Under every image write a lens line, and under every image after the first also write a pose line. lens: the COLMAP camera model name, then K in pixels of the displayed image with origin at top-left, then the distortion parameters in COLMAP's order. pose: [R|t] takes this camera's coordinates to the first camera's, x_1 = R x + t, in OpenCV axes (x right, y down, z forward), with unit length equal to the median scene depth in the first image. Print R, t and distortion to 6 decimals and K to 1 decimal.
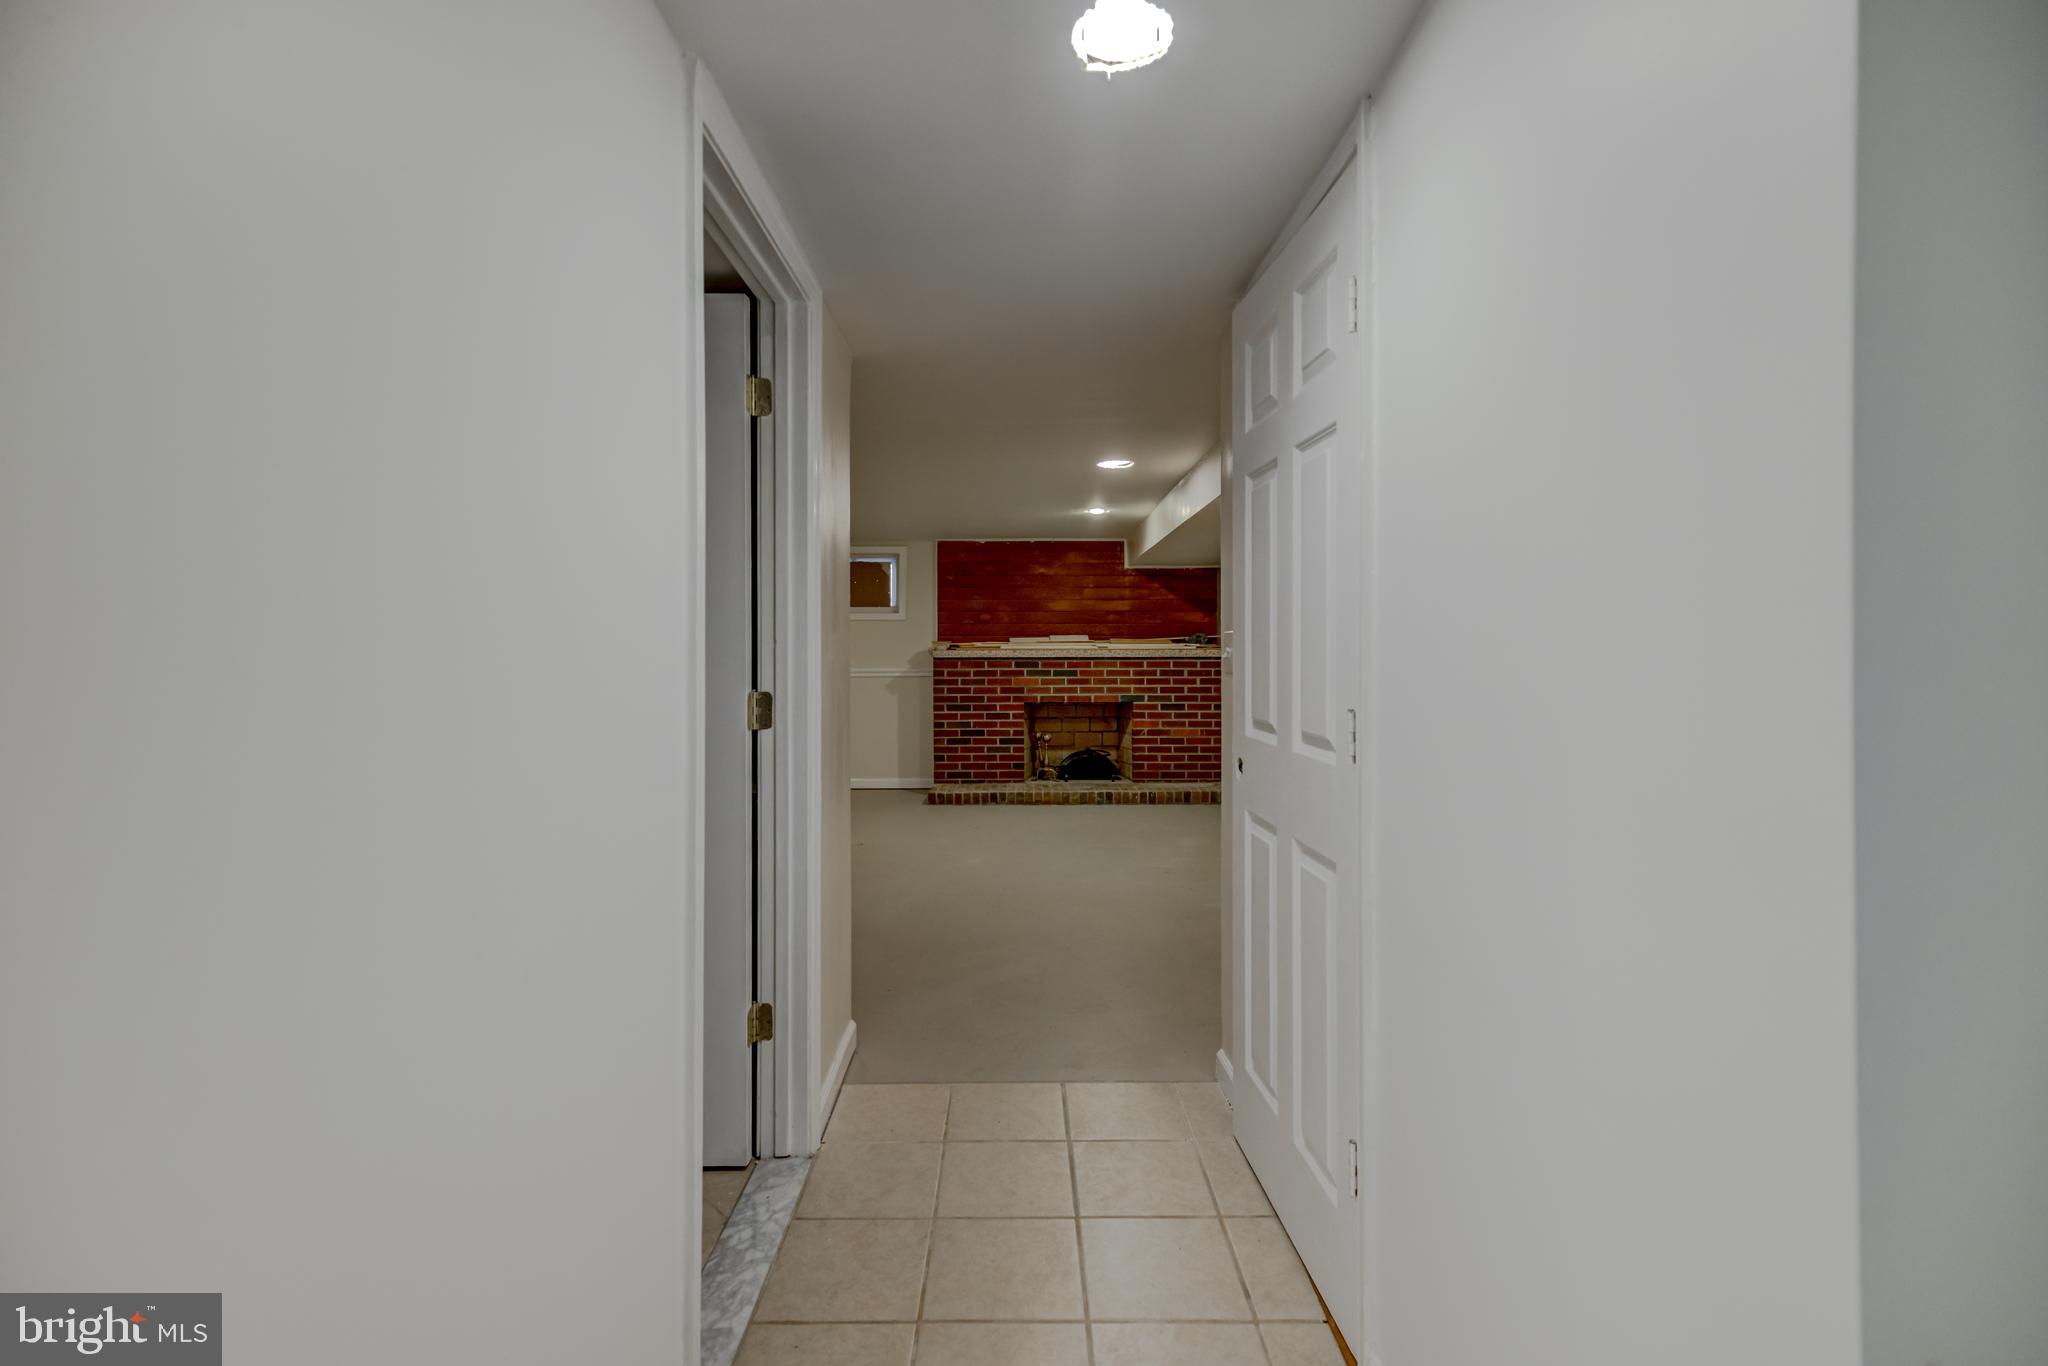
lens RADIAL K [[936.1, 0, 1025.8], [0, 936.1, 666.4], [0, 0, 1]] dist [-0.003678, -0.000274]
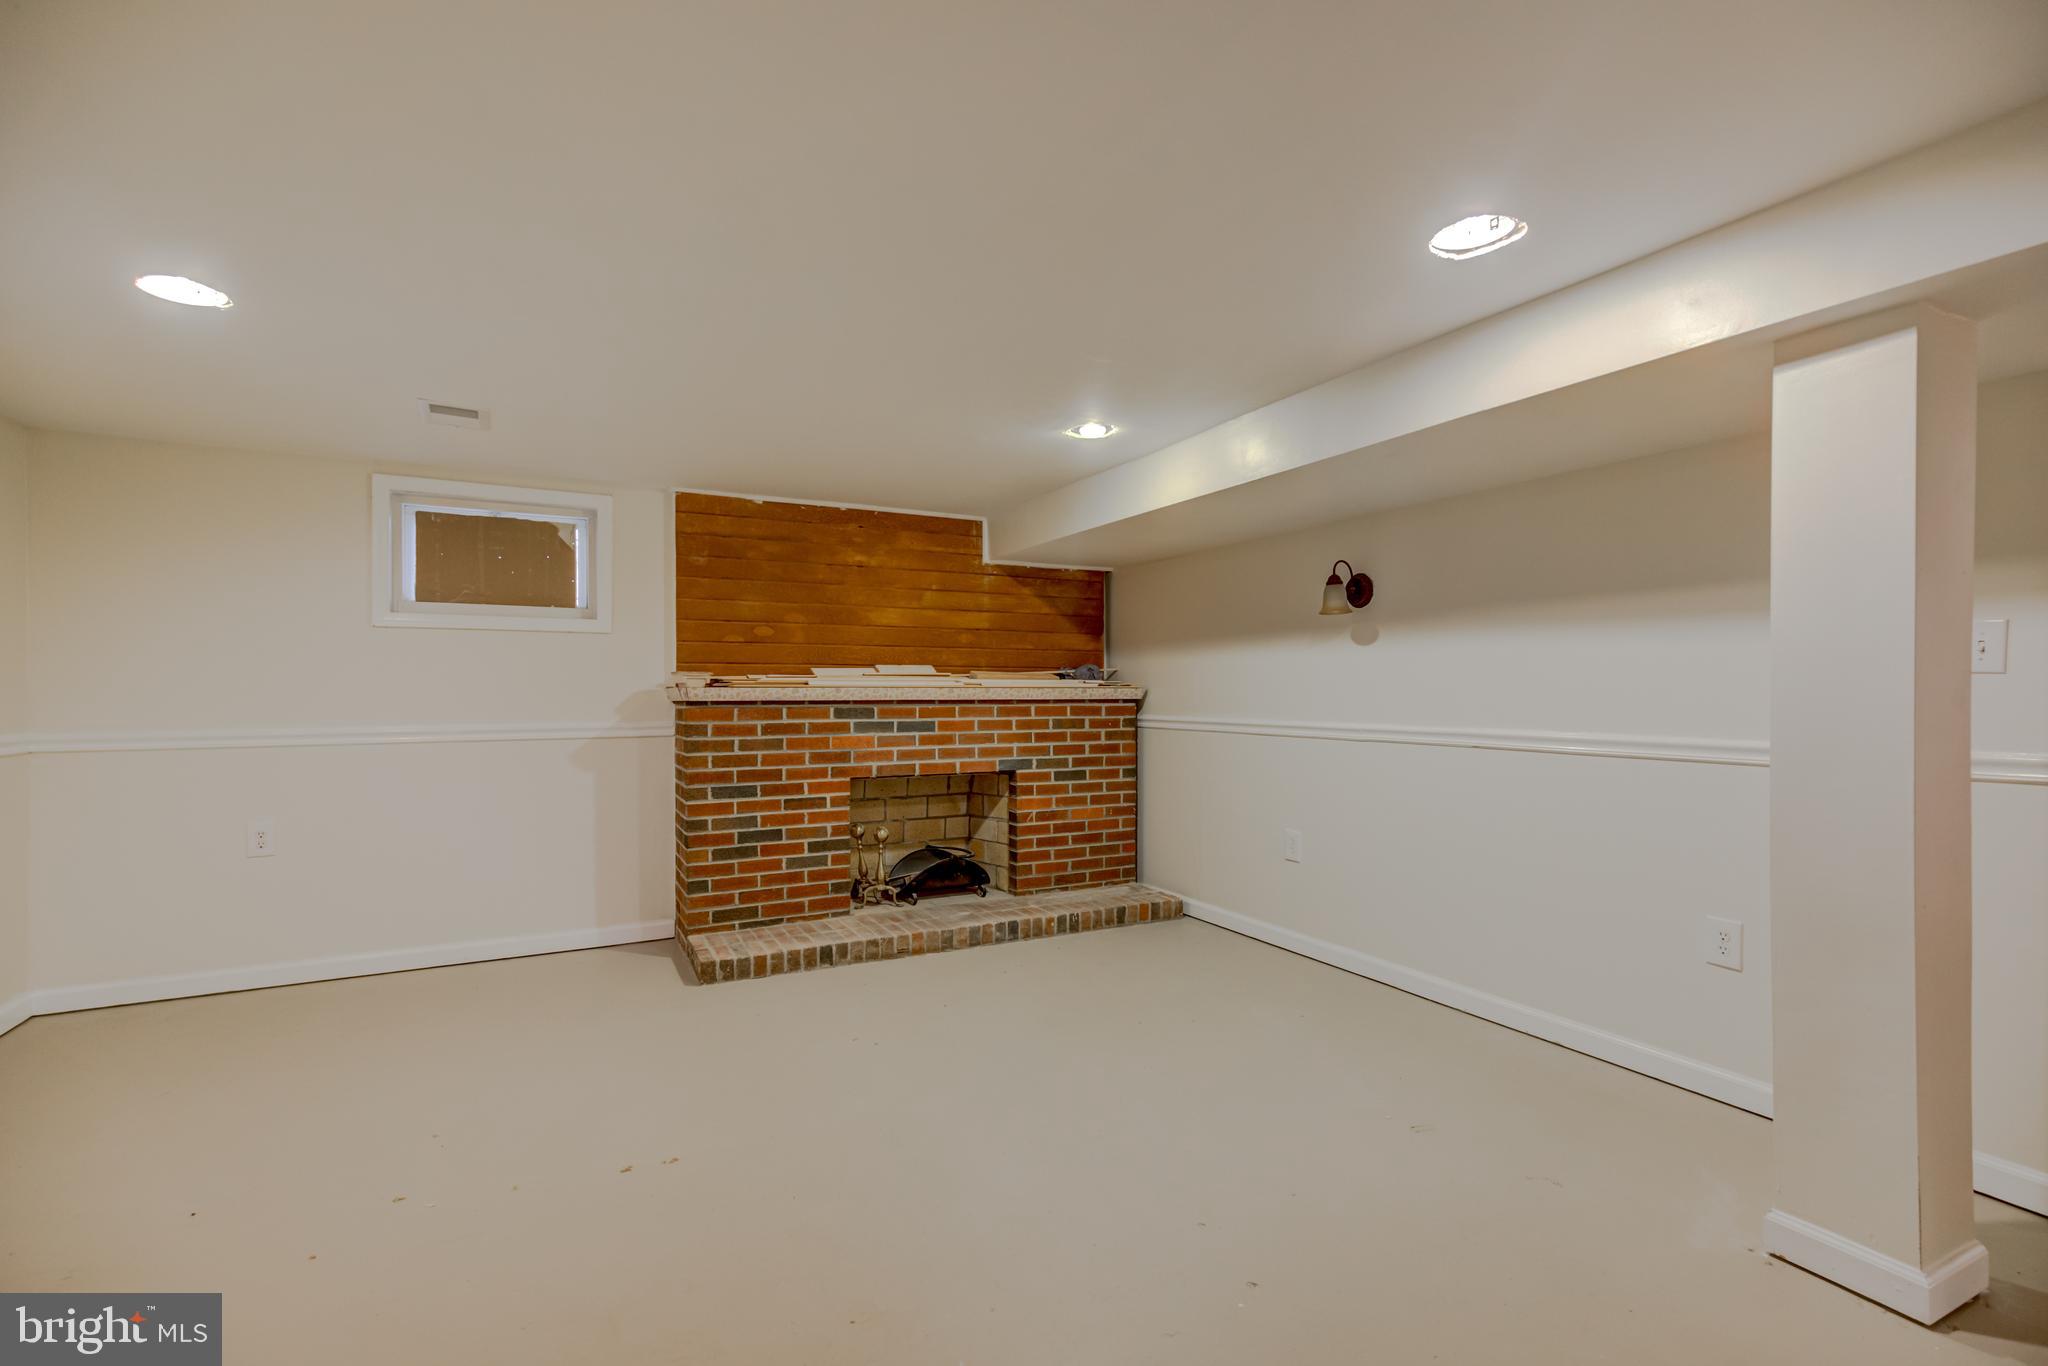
lens RADIAL K [[936.1, 0, 1028.4], [0, 936.1, 695.7], [0, 0, 1]] dist [-0.003678, -0.000274]
pose [[0.882732, 0.000795, 0.469876, -0.177968], [0.009417, 0.999768, -0.019383, -0.000199], [-0.469782, 0.021535, 0.882520, 0.430461]]
